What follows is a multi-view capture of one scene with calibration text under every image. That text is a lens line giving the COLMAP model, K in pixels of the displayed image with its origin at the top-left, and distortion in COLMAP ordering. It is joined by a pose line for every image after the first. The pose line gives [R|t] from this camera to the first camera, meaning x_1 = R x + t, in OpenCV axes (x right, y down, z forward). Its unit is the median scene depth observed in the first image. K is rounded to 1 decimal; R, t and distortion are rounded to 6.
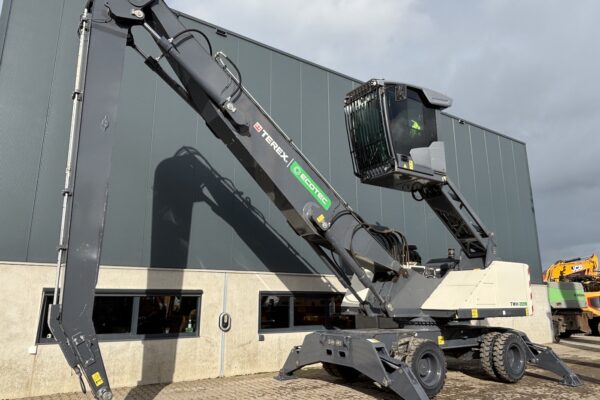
lens RADIAL K [[435.8, 0, 296.6], [0, 435.8, 209.9], [0, 0, 1]] dist [0.006485, -0.004827]
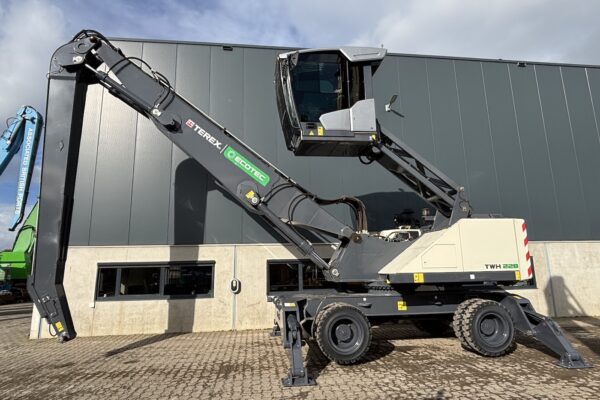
lens RADIAL K [[370.9, 0, 302.5], [0, 370.9, 213.3], [0, 0, 1]] dist [-0.003215, -0.002308]
pose [[0.883725, -0.086521, -0.459939, 0.532655], [0.117316, 0.992339, 0.038738, 0.040265], [0.453064, -0.088192, 0.887105, 0.198972]]
